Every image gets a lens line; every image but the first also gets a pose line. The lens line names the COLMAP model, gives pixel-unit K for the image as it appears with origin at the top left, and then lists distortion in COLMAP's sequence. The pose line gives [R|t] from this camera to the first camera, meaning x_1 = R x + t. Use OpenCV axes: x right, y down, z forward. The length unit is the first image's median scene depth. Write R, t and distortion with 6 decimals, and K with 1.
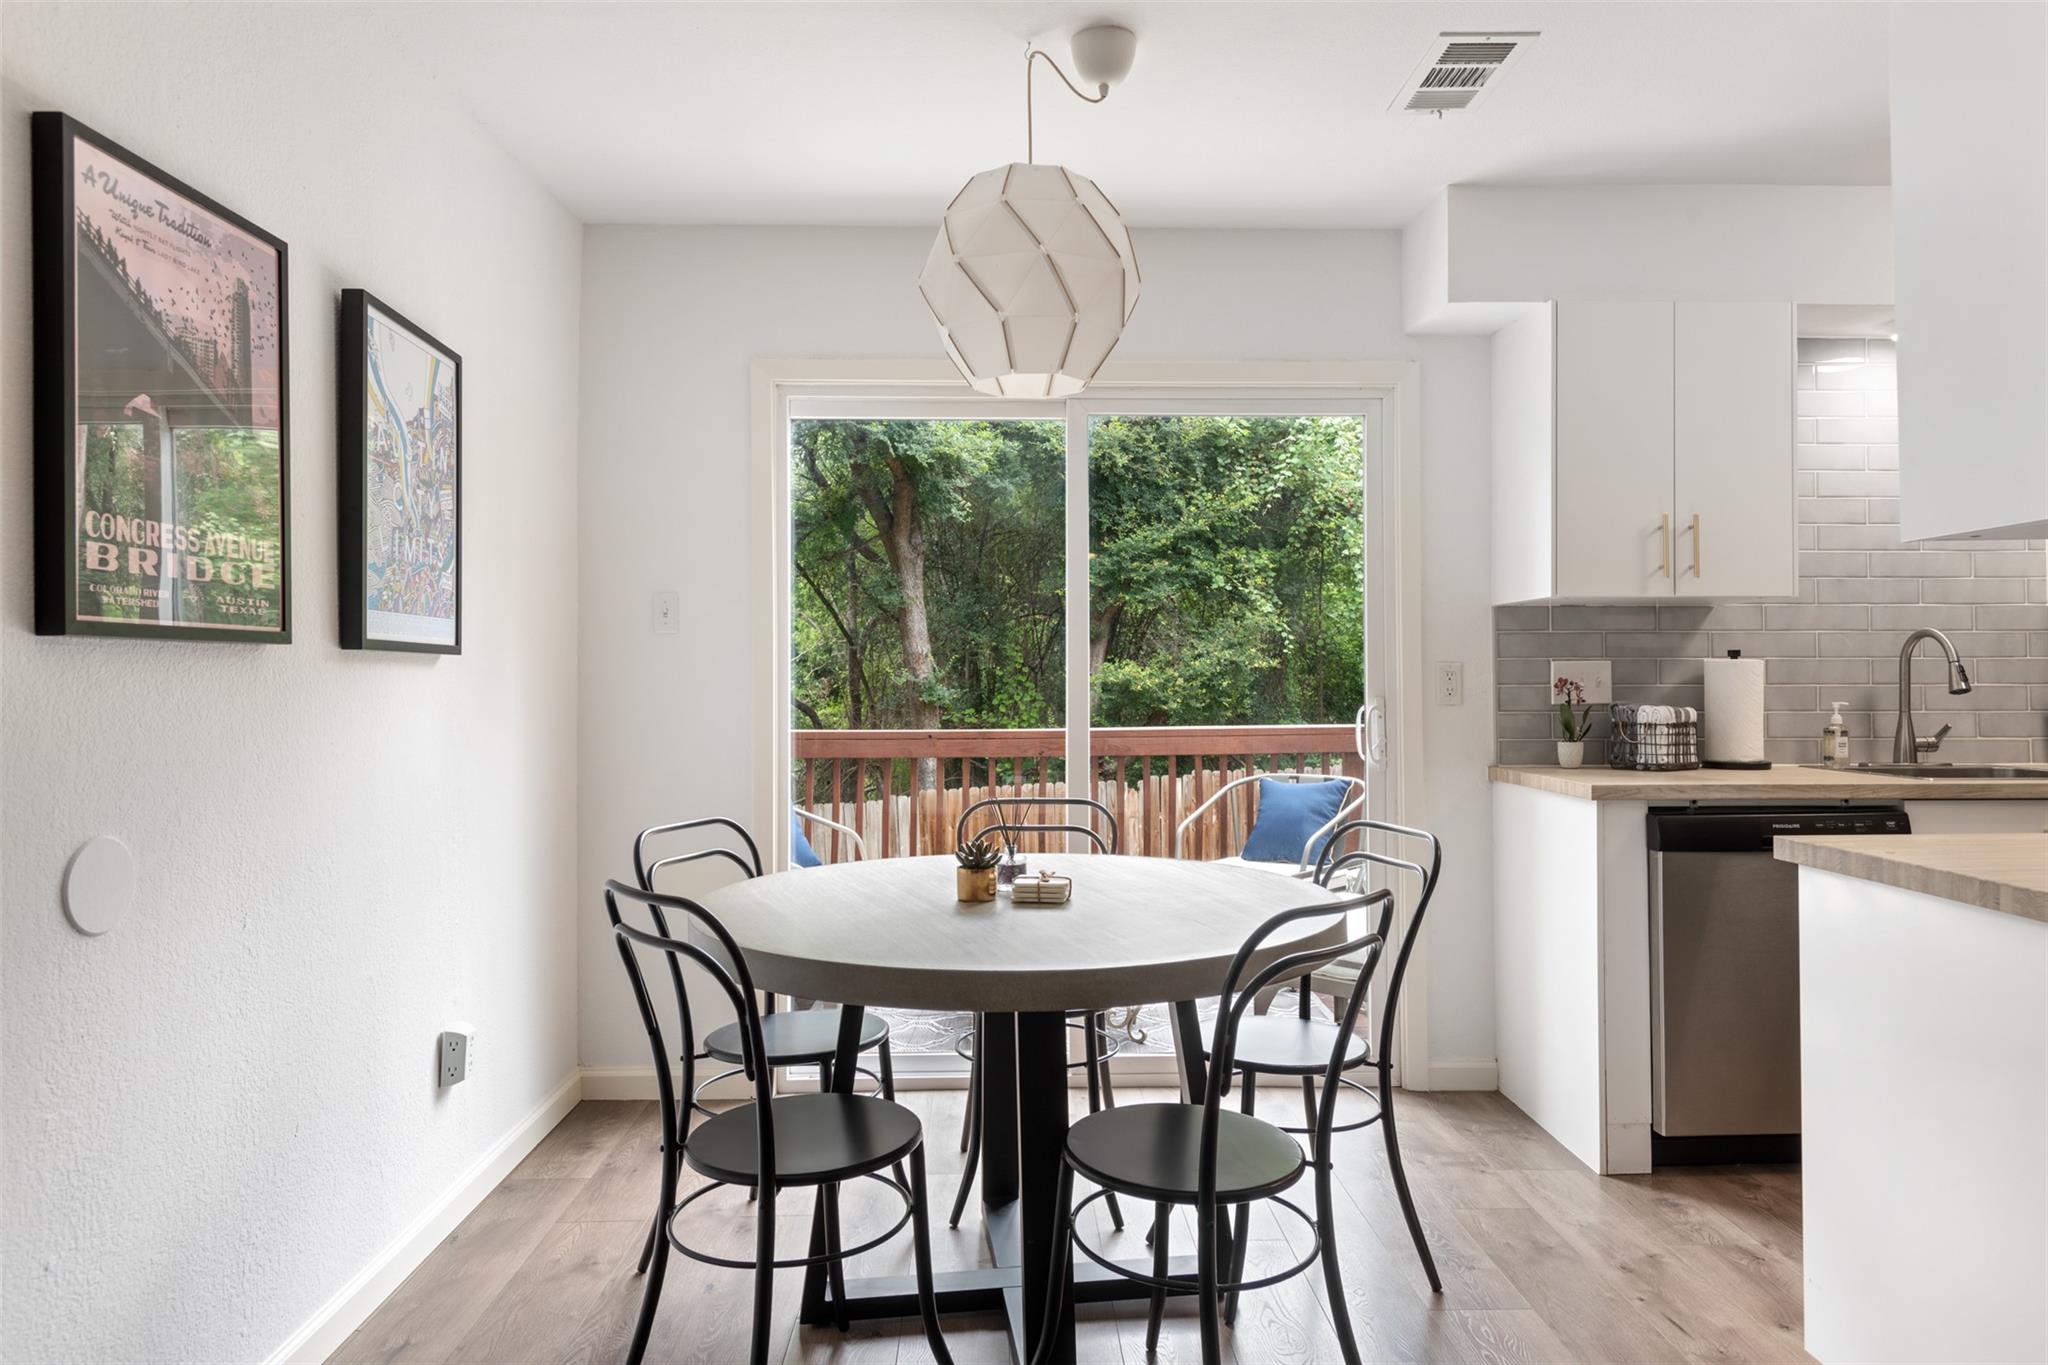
lens RADIAL K [[1299.0, 0, 1022.7], [0, 1299.0, 674.5], [0, 0, 1]] dist [-0.003231, -0.002509]
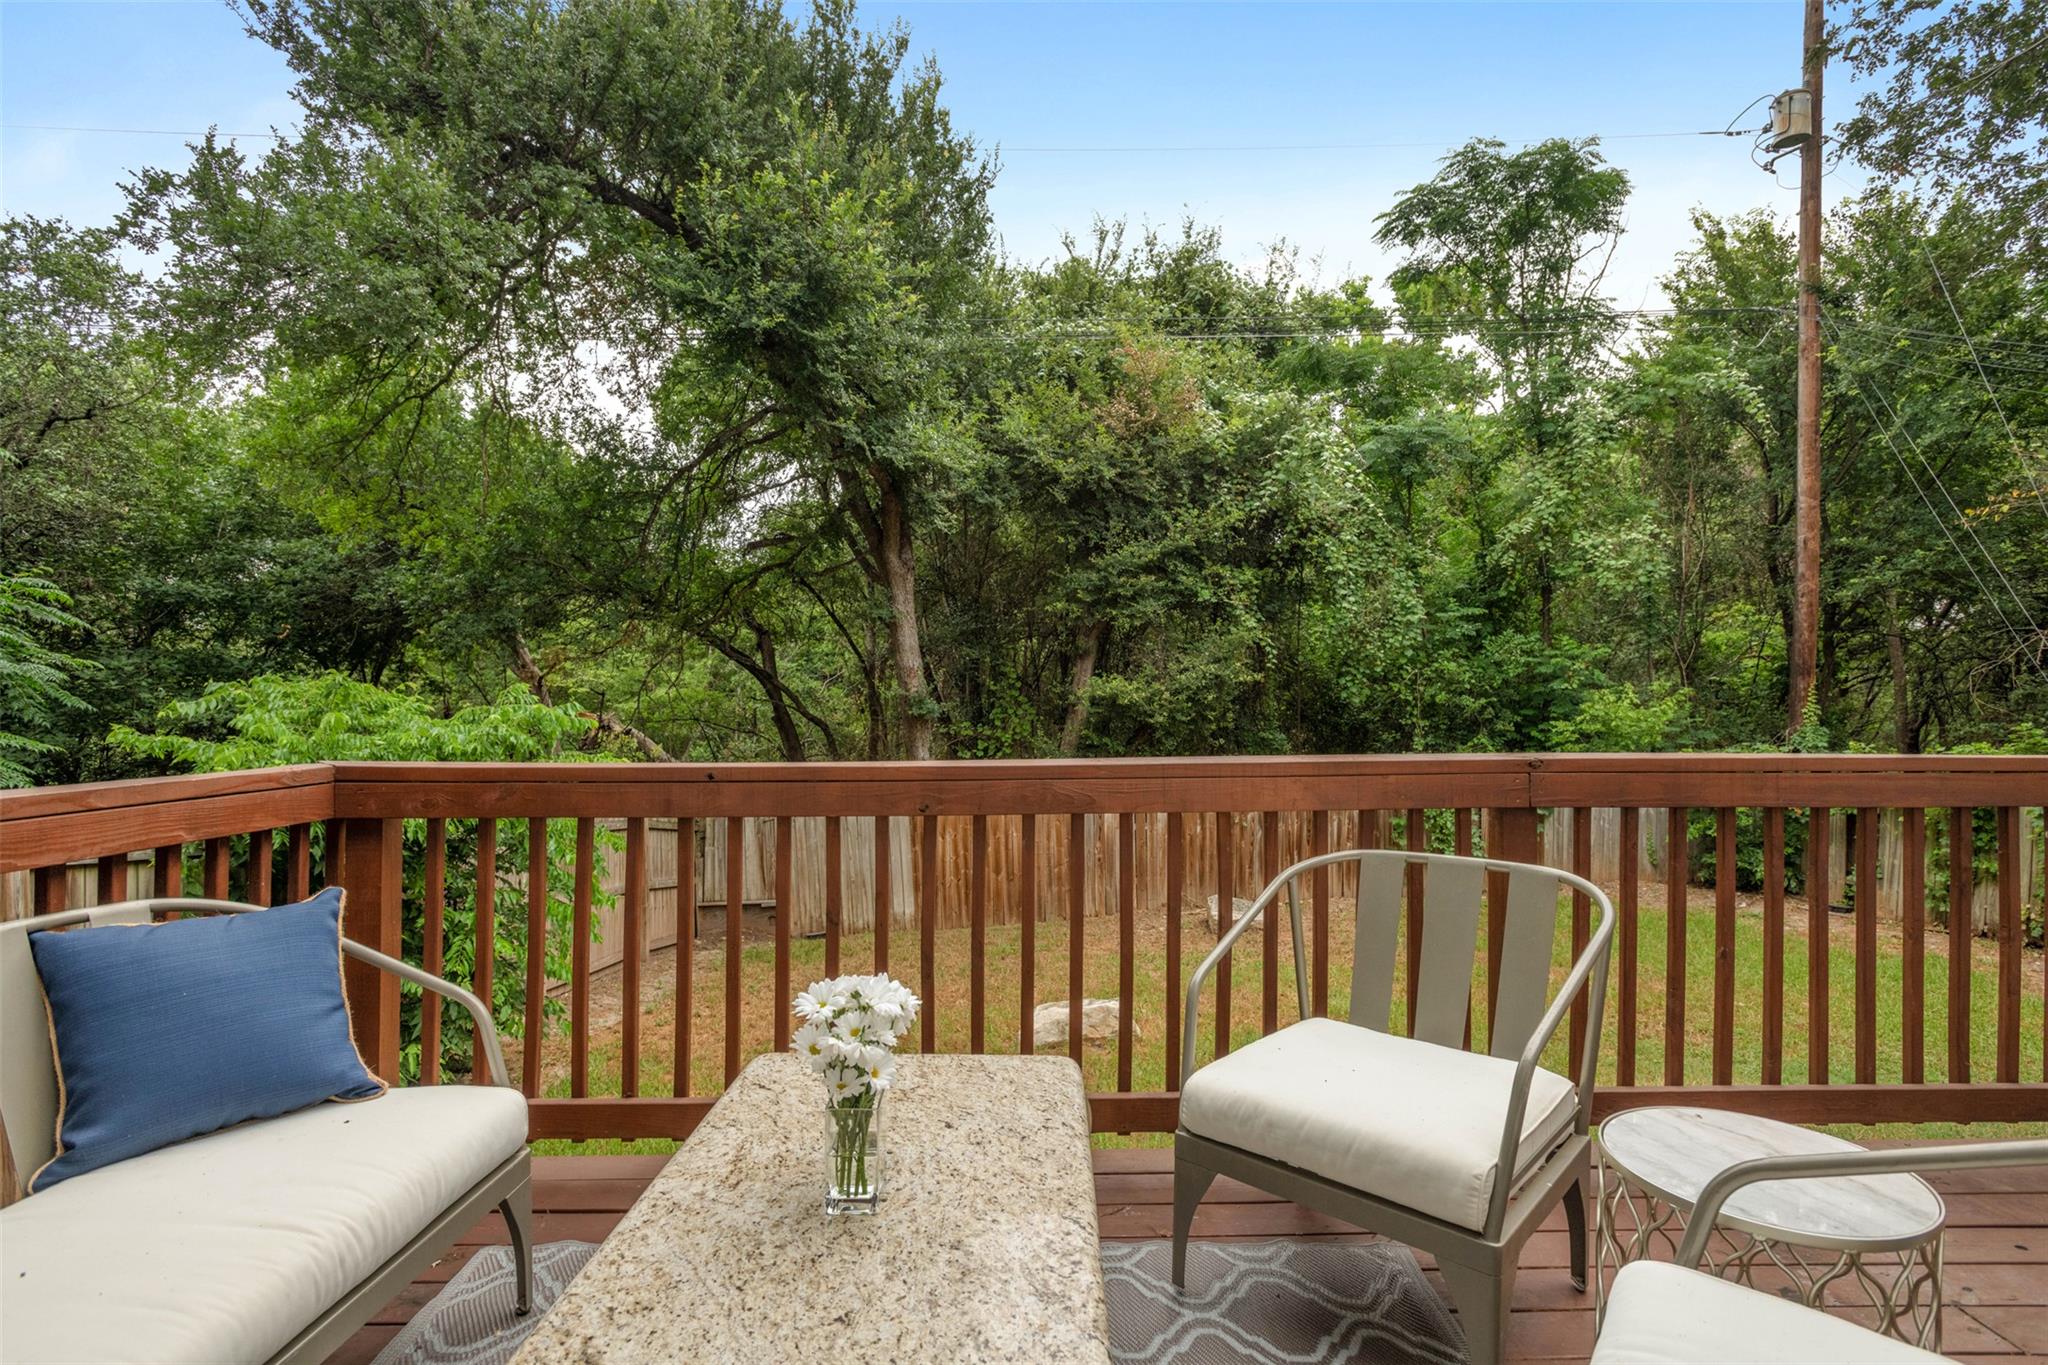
lens RADIAL K [[1022.2, 0, 1033.1], [0, 1022.2, 703.6], [0, 0, 1]] dist [0.000087, -0.000069]
pose [[0.999987, 0.000983, -0.005046, 0.101819], [-0.000939, 0.999961, 0.008804, 0.024610], [0.005054, -0.008799, 0.999949, 0.966833]]
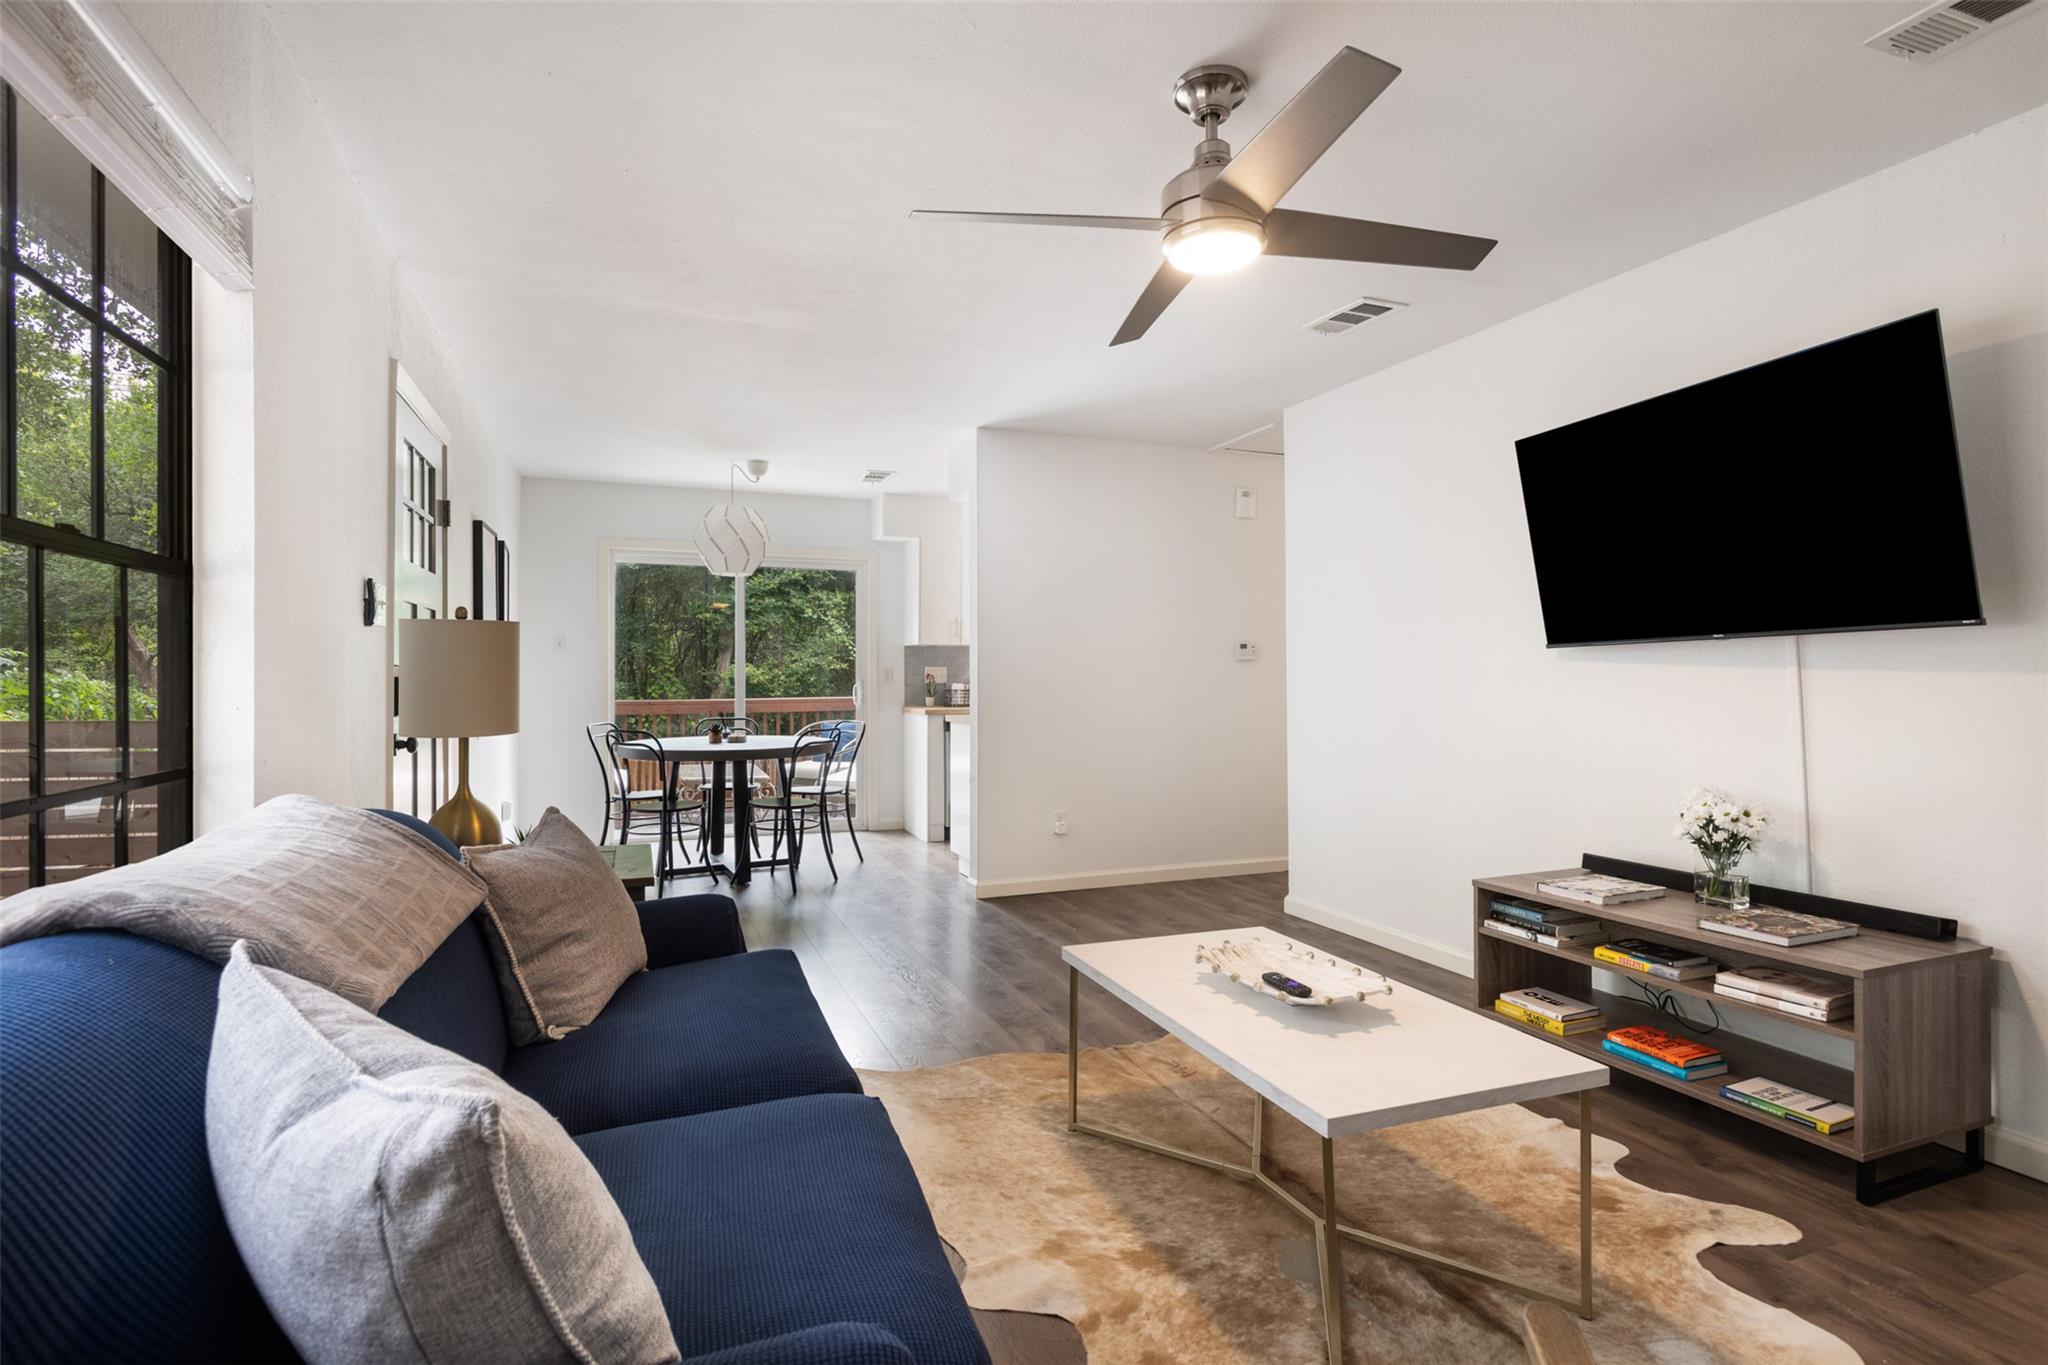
lens RADIAL K [[1002.3, 0, 1024.0], [0, 1002.3, 682.5], [0, 0, 1]] dist [0.000216, -0.000043]
pose [[0.937196, 0.001662, 0.348801, -0.119532], [-0.004577, 0.999961, 0.007532, 0.005379], [-0.348774, -0.008655, 0.937167, -1.004750]]
